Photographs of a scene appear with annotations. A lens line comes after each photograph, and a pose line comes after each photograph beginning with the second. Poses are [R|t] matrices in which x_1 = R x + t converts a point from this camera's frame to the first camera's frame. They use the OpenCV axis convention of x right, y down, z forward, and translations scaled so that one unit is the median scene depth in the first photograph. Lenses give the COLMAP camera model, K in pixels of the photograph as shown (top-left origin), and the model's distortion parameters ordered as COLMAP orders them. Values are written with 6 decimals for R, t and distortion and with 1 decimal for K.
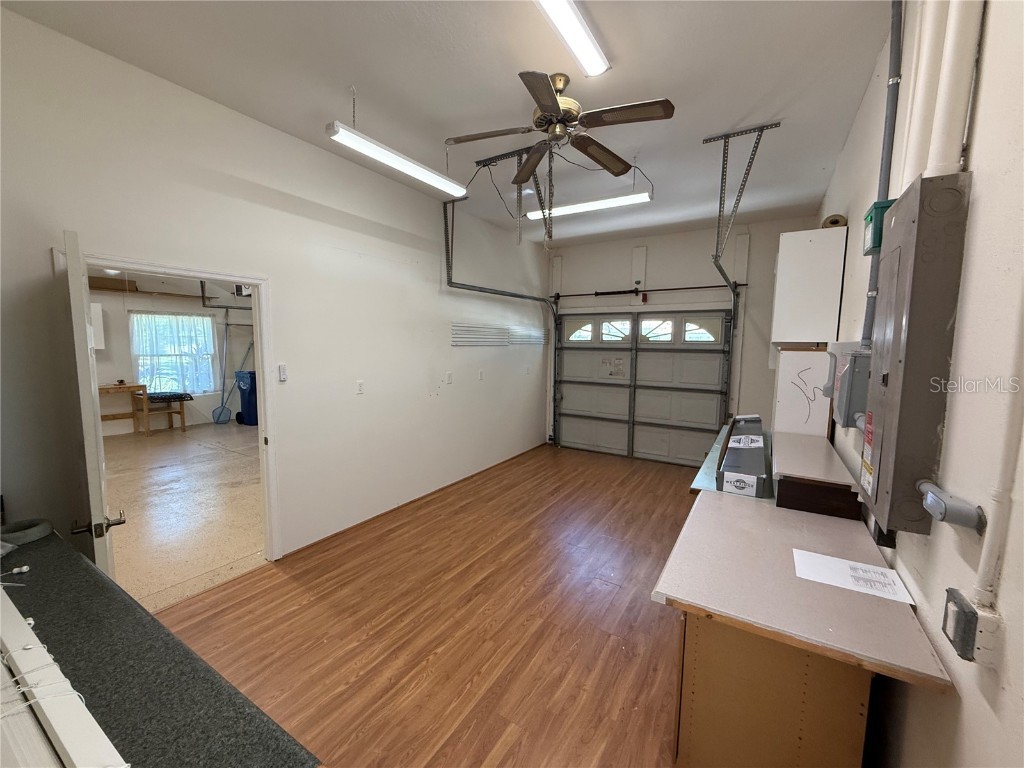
lens RADIAL K [[407.5, 0, 509.5], [0, 407.5, 384.4], [0, 0, 1]] dist [0.001069, 0.000080]
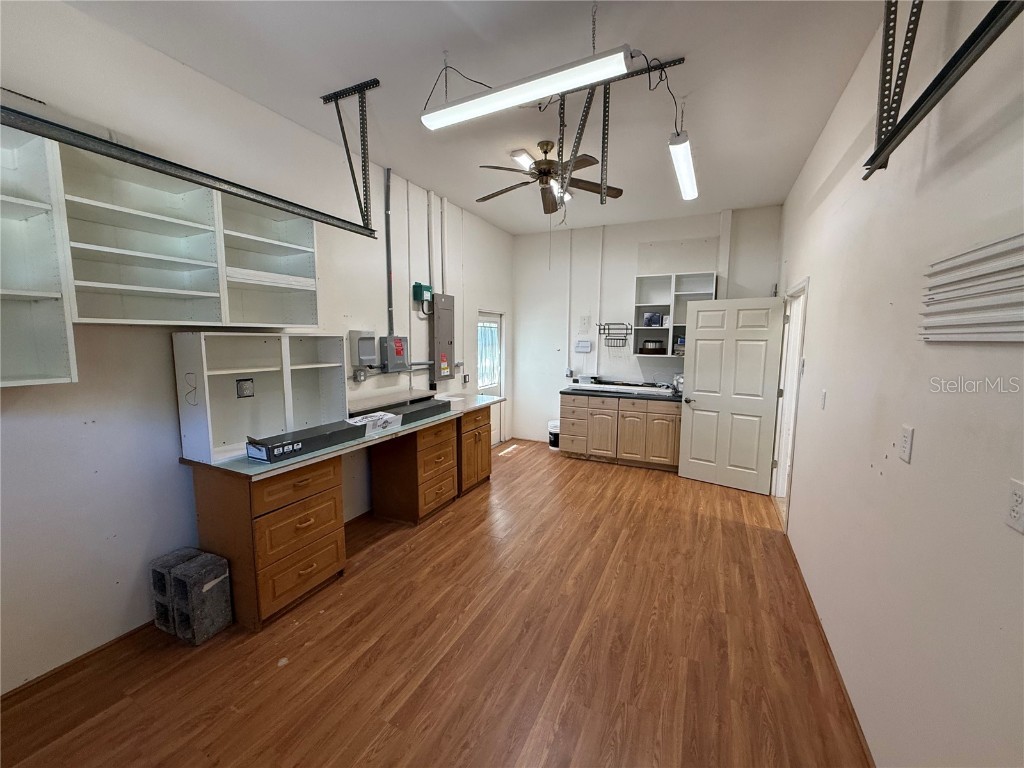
lens RADIAL K [[407.5, 0, 509.5], [0, 407.5, 384.4], [0, 0, 1]] dist [0.001069, 0.000080]
pose [[-0.994712, -0.001465, -0.102697, 0.248548], [-0.023409, 0.976815, 0.212802, -0.156890], [0.100004, 0.214081, -0.971683, 1.636826]]
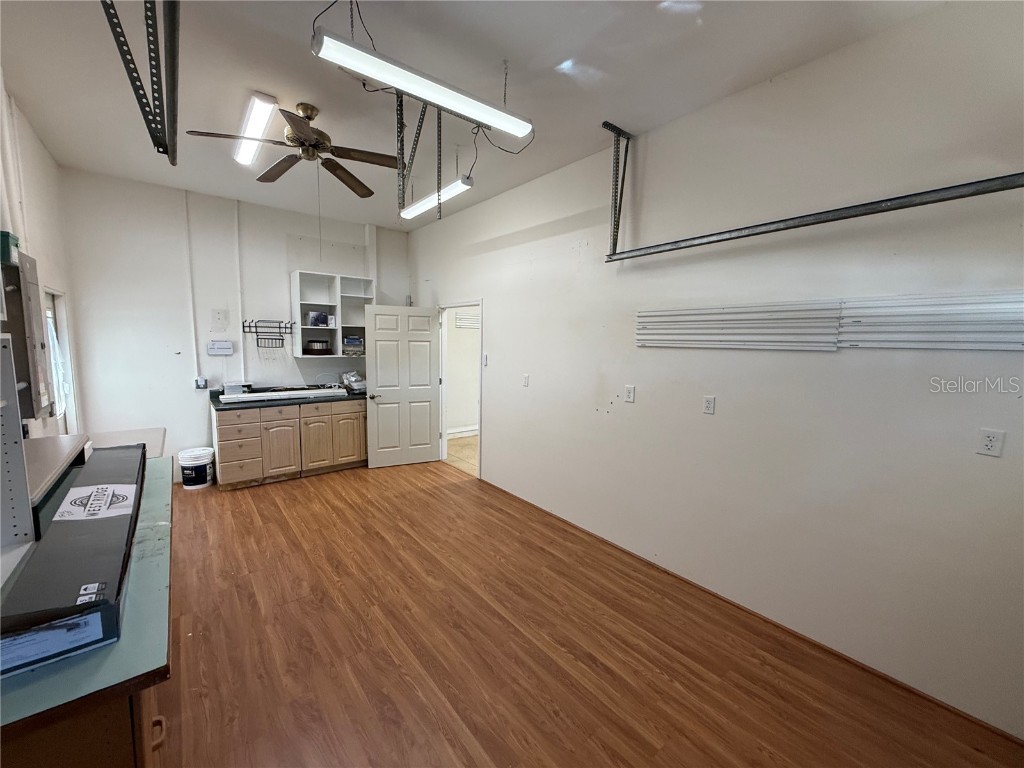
lens RADIAL K [[407.5, 0, 509.5], [0, 407.5, 384.4], [0, 0, 1]] dist [0.001069, 0.000080]
pose [[-0.321094, 0.090788, -0.942686, 0.714113], [-0.115257, 0.984249, 0.134049, -0.128141], [0.940008, 0.151693, -0.305573, 1.311086]]
